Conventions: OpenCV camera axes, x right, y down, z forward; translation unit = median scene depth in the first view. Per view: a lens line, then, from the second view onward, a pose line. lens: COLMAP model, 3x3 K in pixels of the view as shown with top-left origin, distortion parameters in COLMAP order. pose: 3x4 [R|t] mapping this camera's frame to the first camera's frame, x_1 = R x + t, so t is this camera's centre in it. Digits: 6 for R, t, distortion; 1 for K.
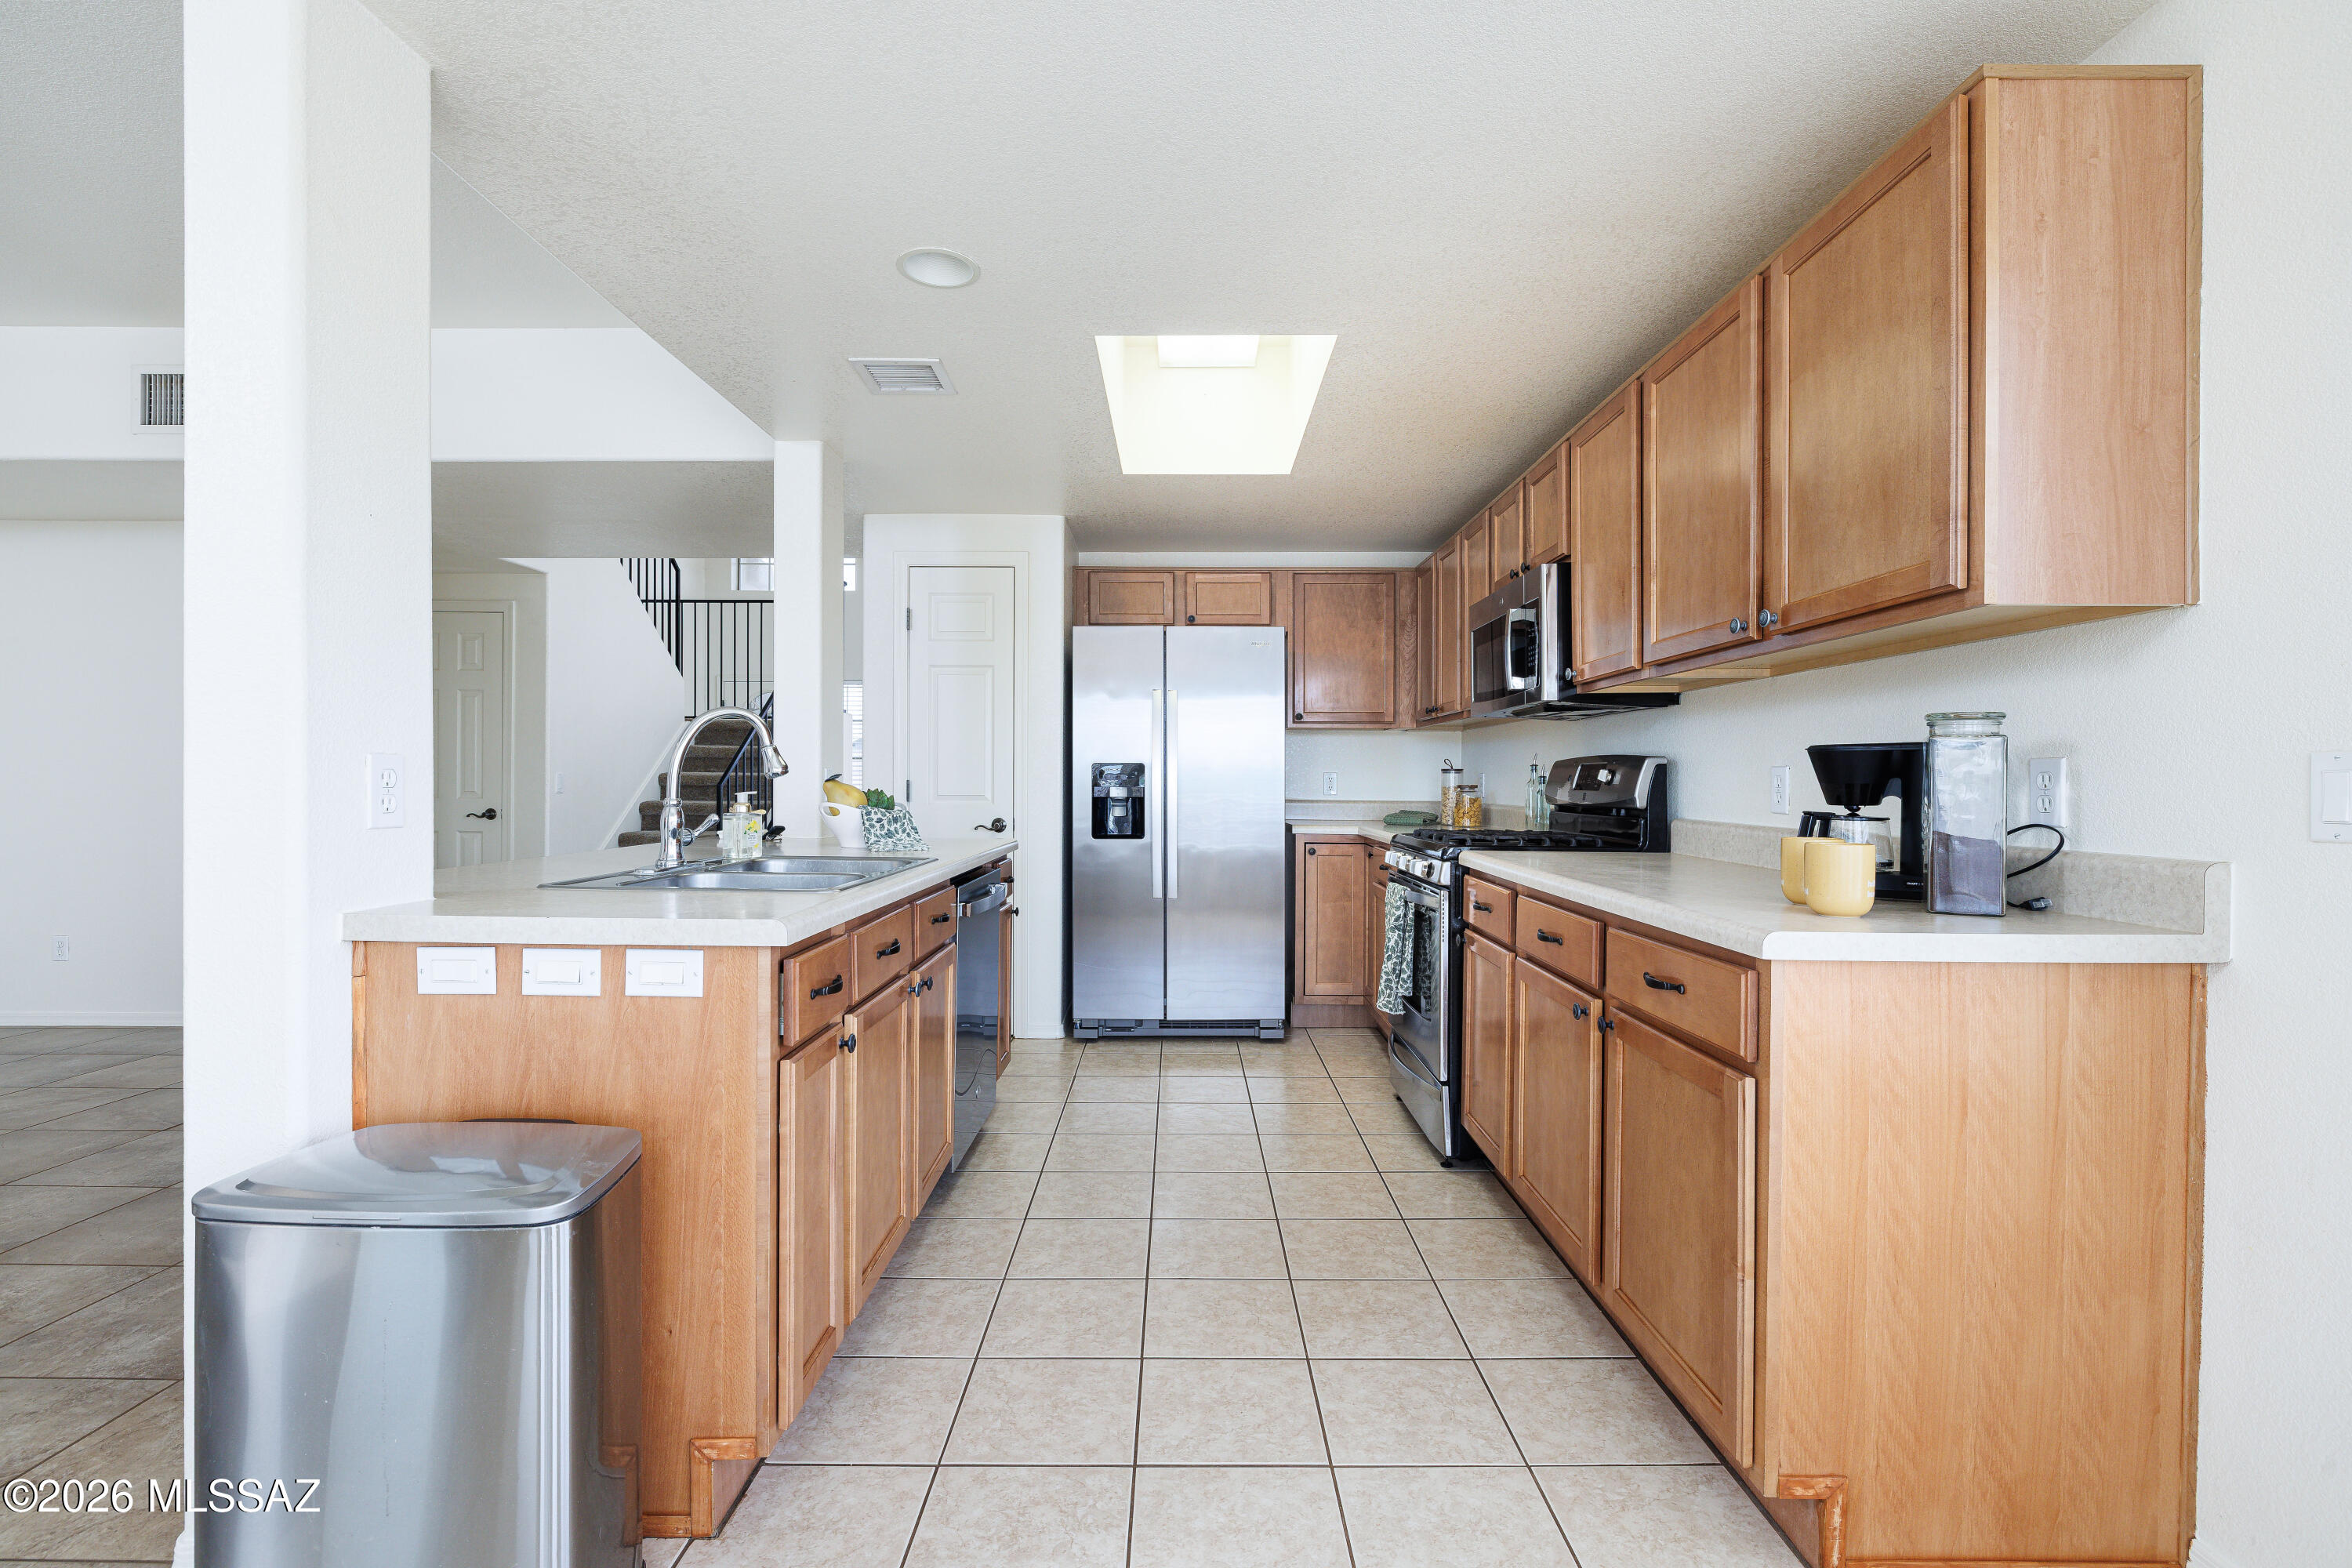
lens RADIAL K [[1056.2, 0, 1193.4], [0, 1056.2, 780.7], [0, 0, 1]] dist [-0.011665, 0.001657]
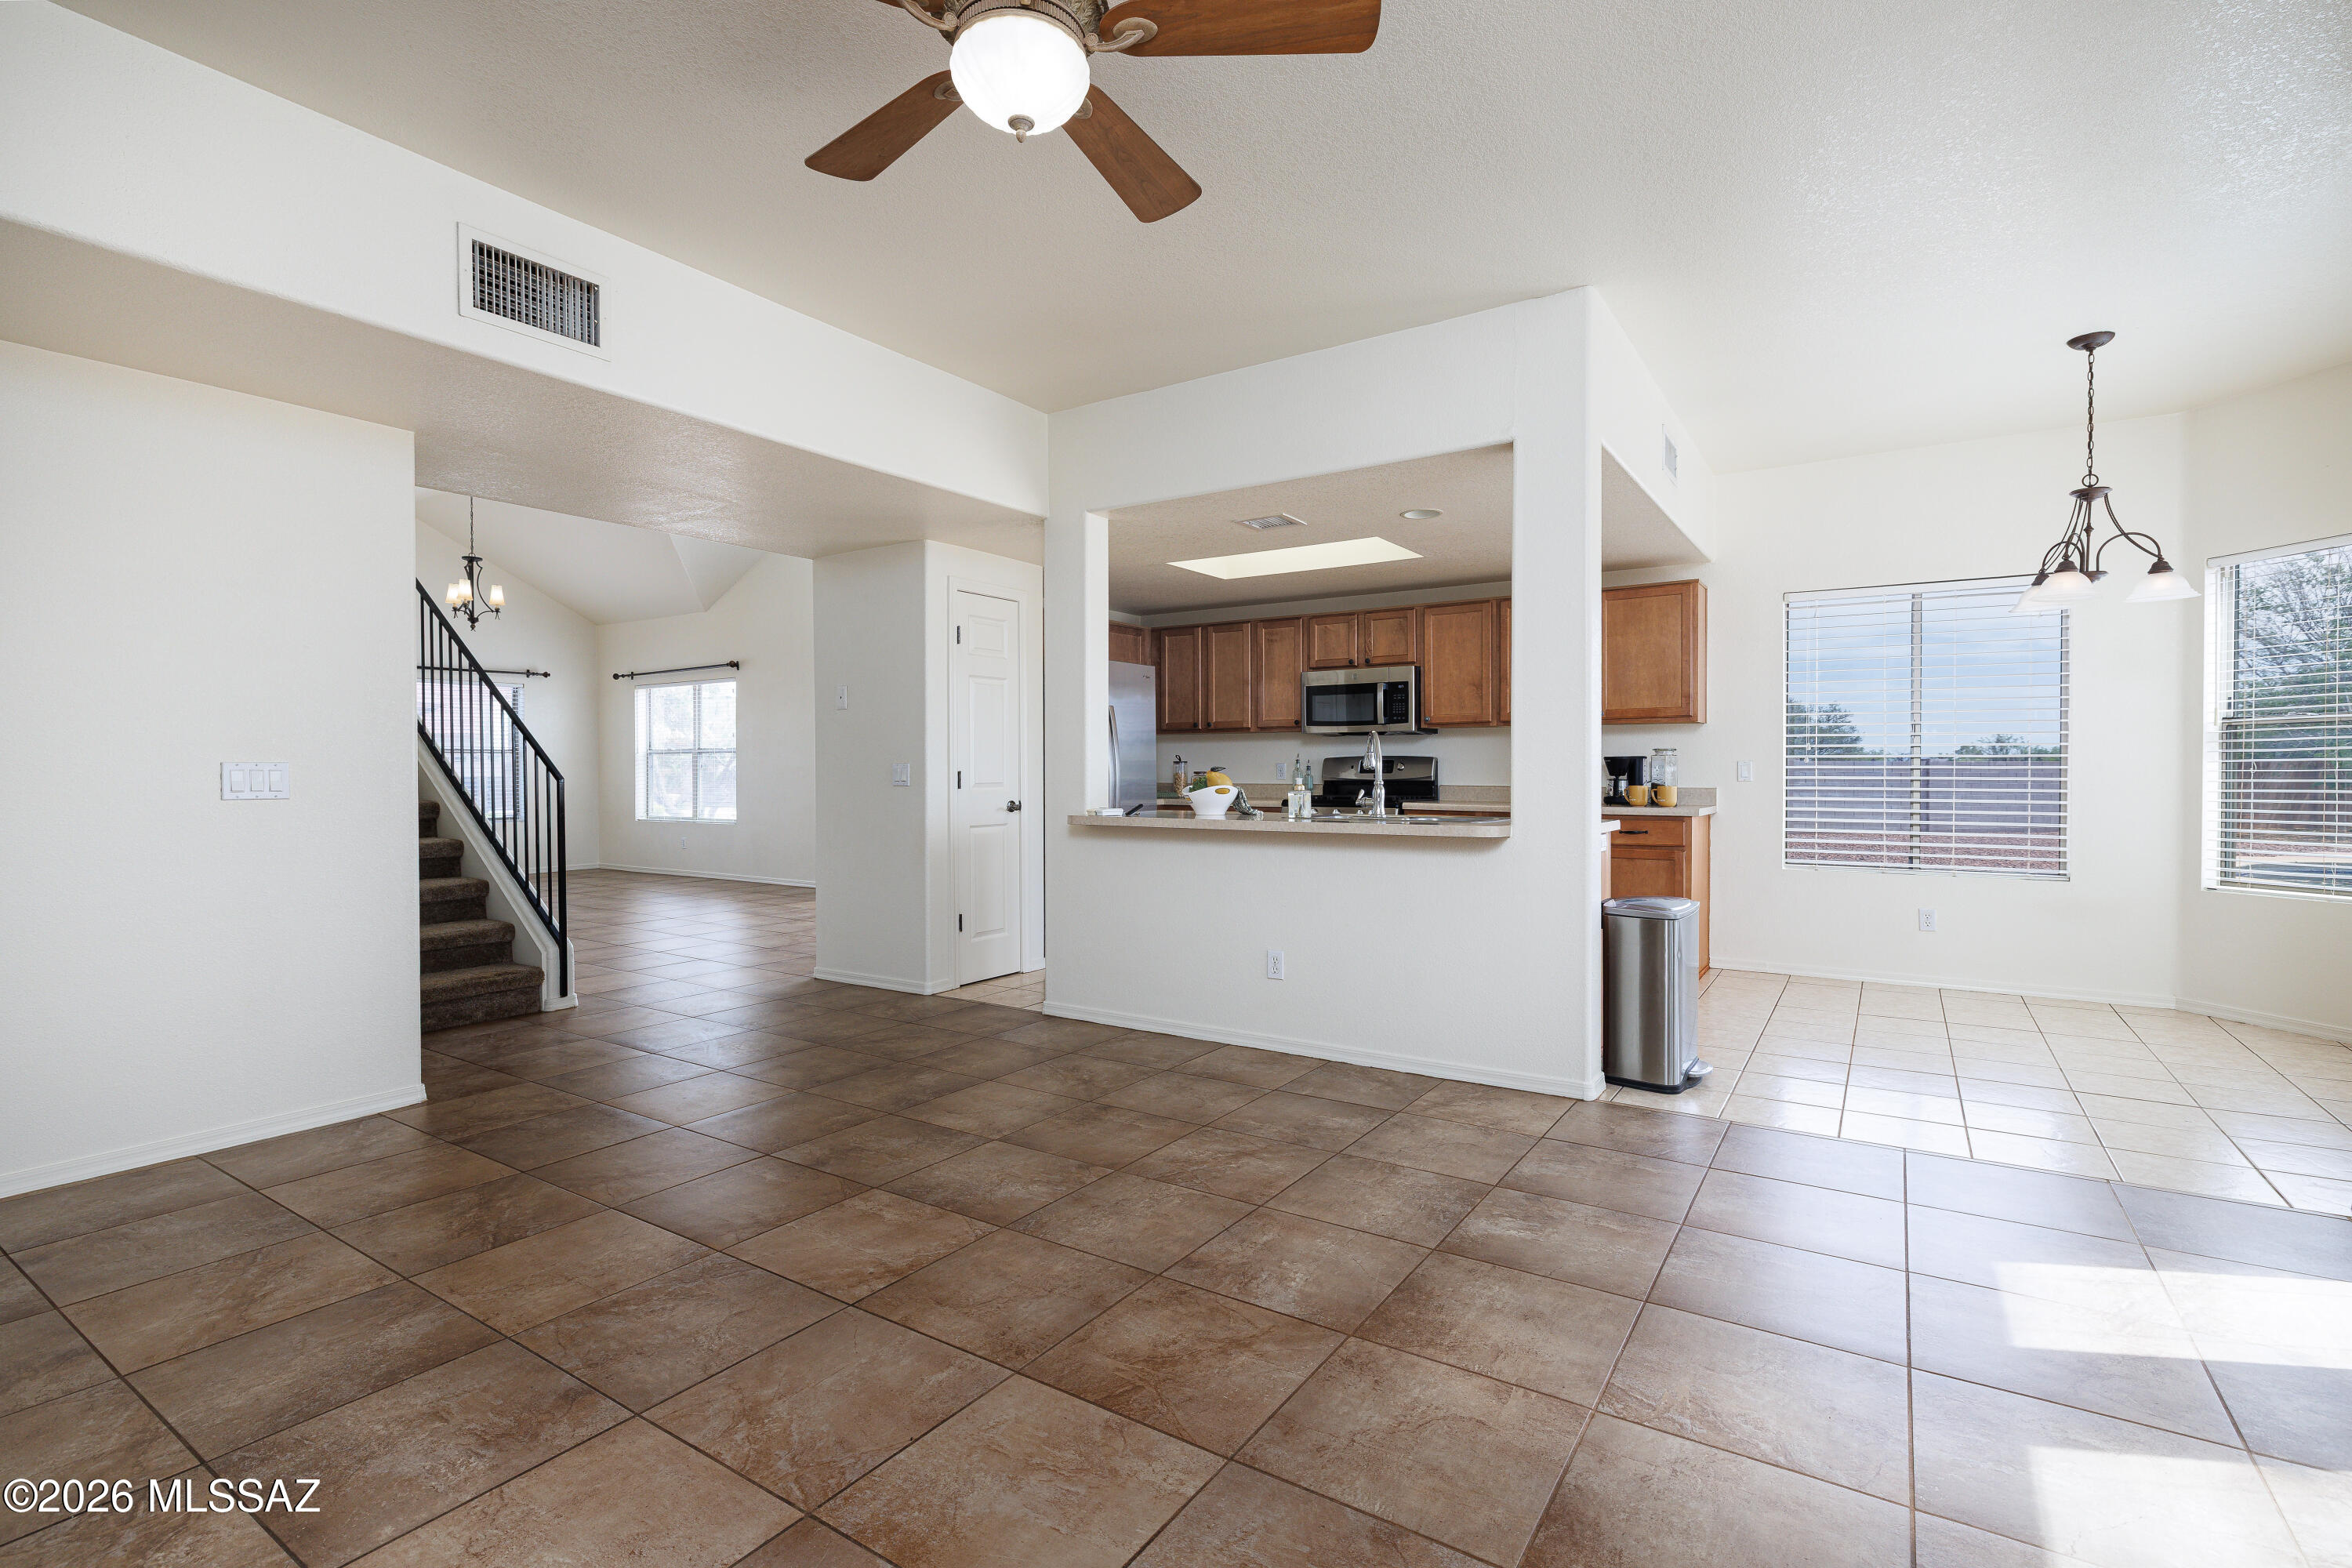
lens RADIAL K [[1056.2, 0, 1178.7], [0, 1056.2, 788.2], [0, 0, 1]] dist [-0.011665, 0.001657]
pose [[0.569454, -0.022180, 0.821724, -1.385337], [0.006368, 0.999725, 0.022571, -0.008940], [-0.821999, -0.007621, 0.569438, 0.153026]]
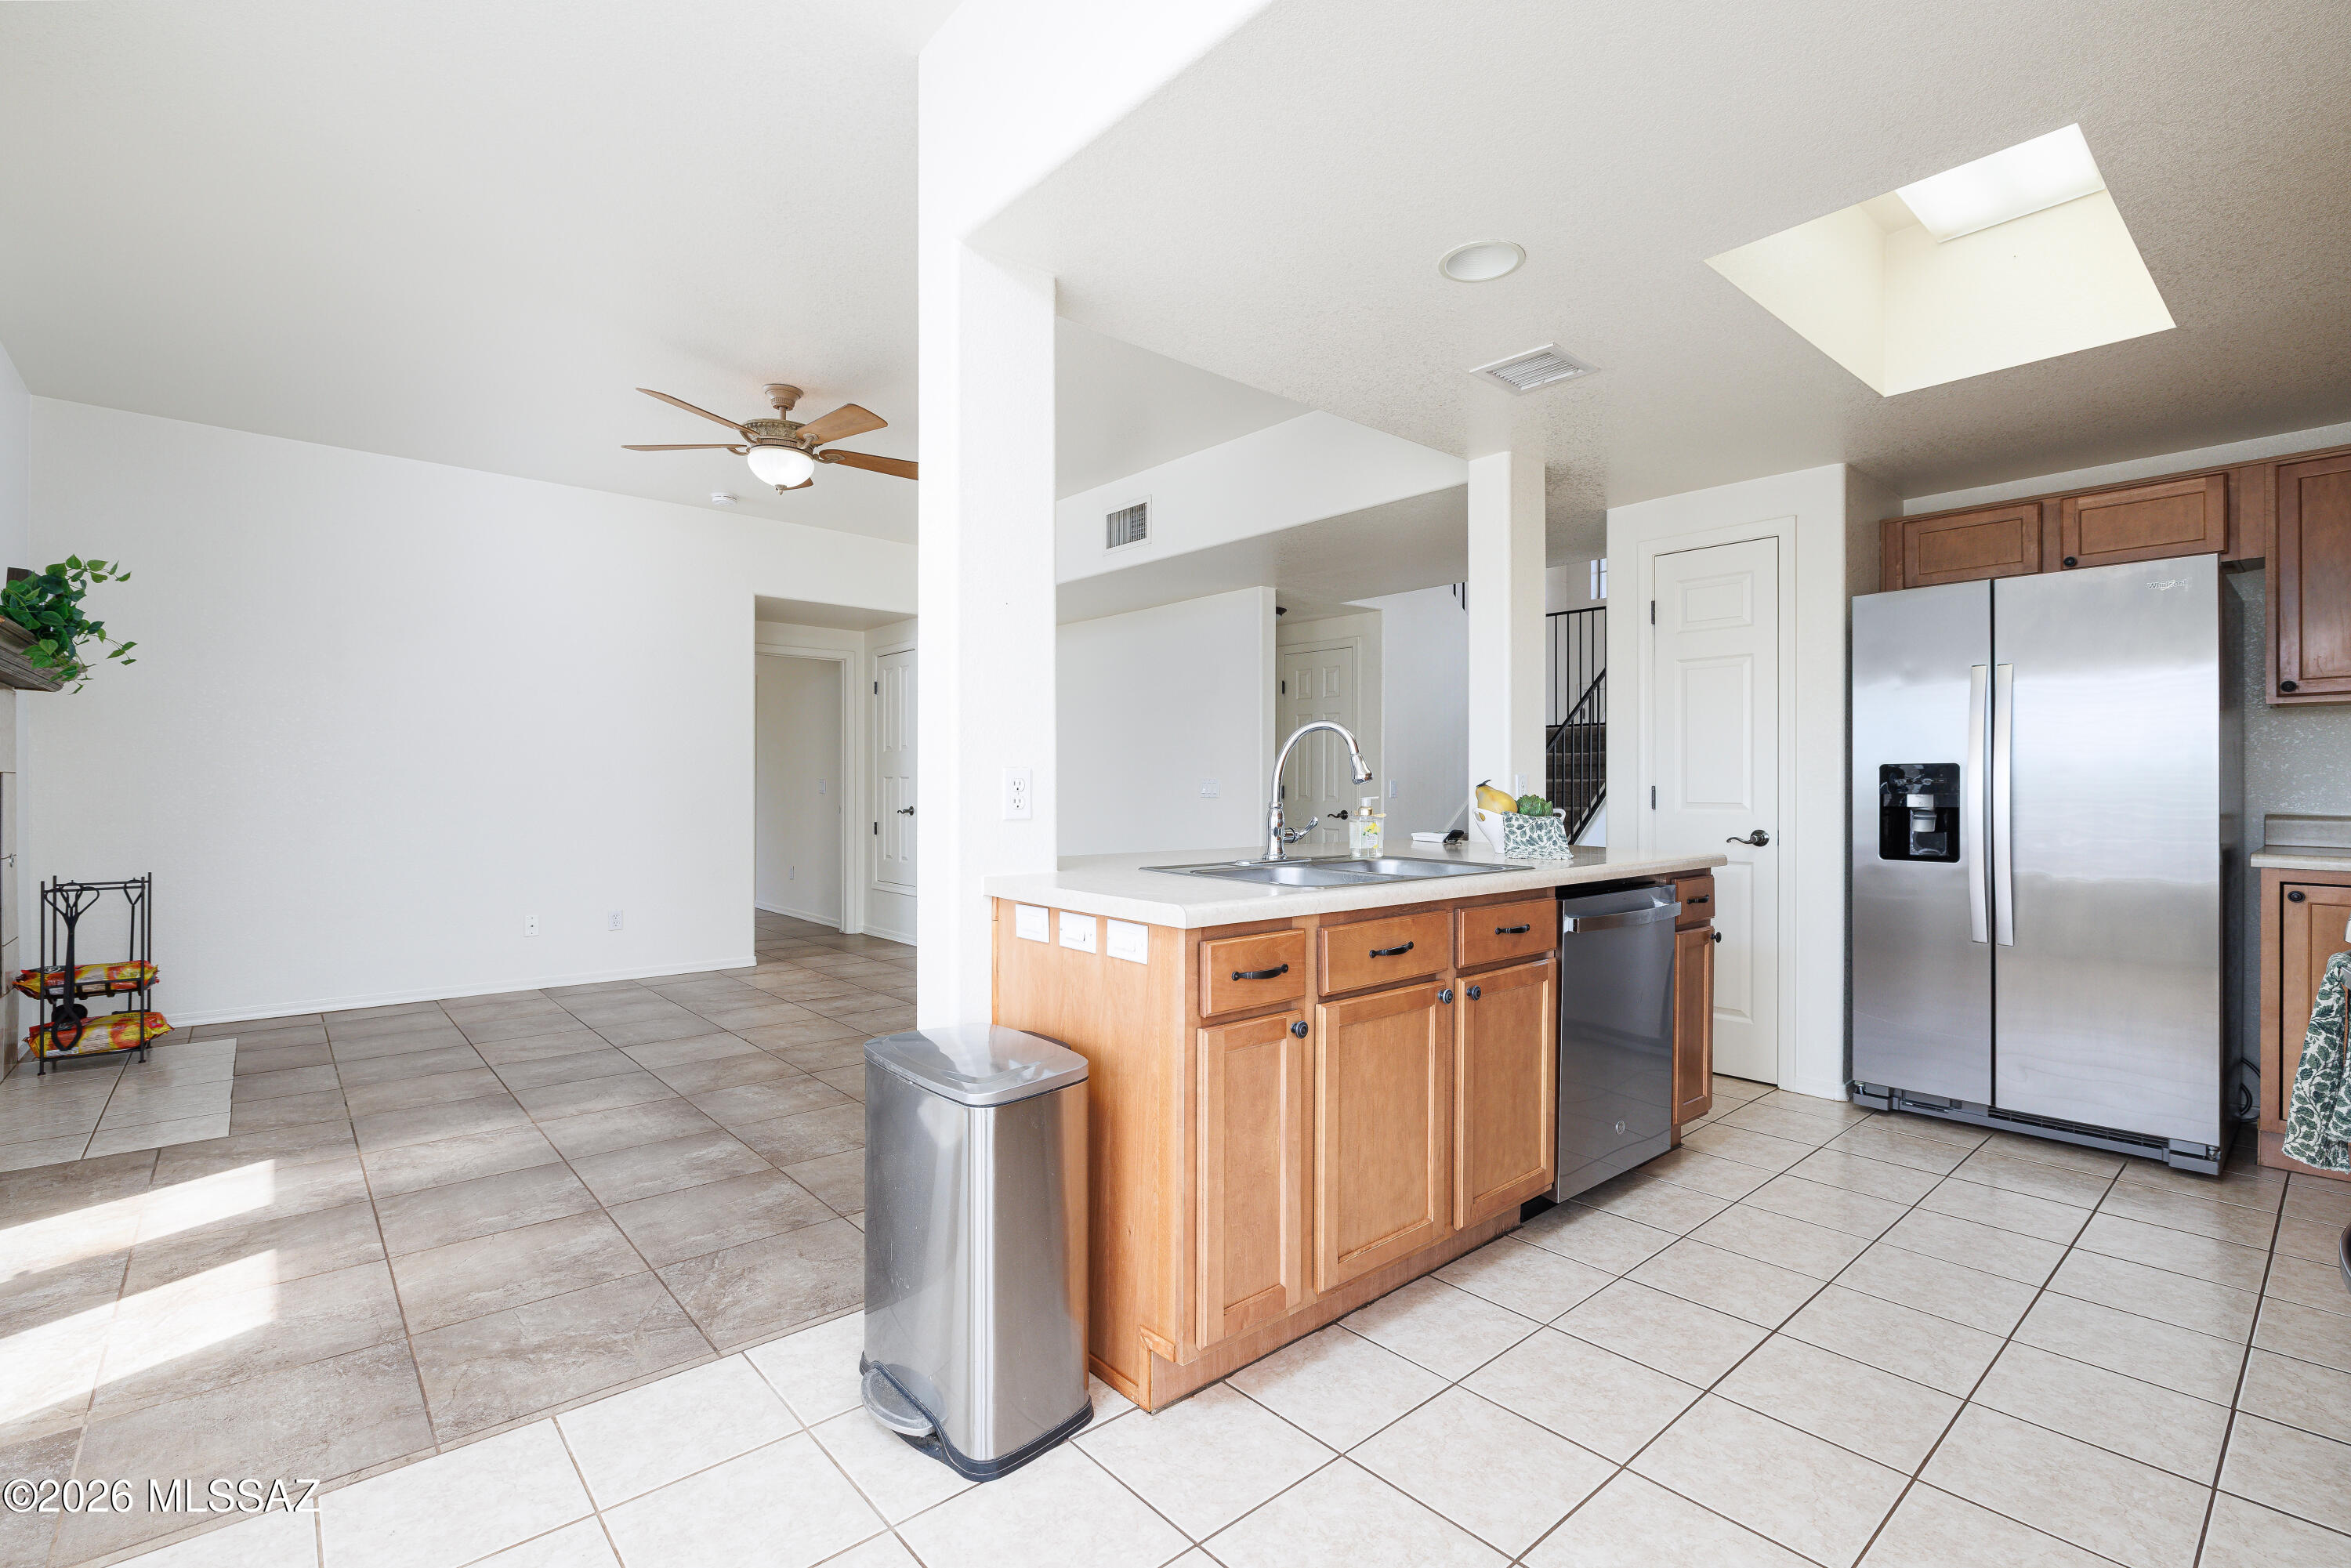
lens RADIAL K [[1055.7, 0, 1169.9], [0, 1055.7, 781.3], [0, 0, 1]] dist [-0.011665, 0.001657]
pose [[0.648639, -0.005792, -0.761074, 0.200240], [0.001303, 0.999978, -0.006499, 0.000859], [0.761095, 0.003224, 0.648632, 0.095650]]
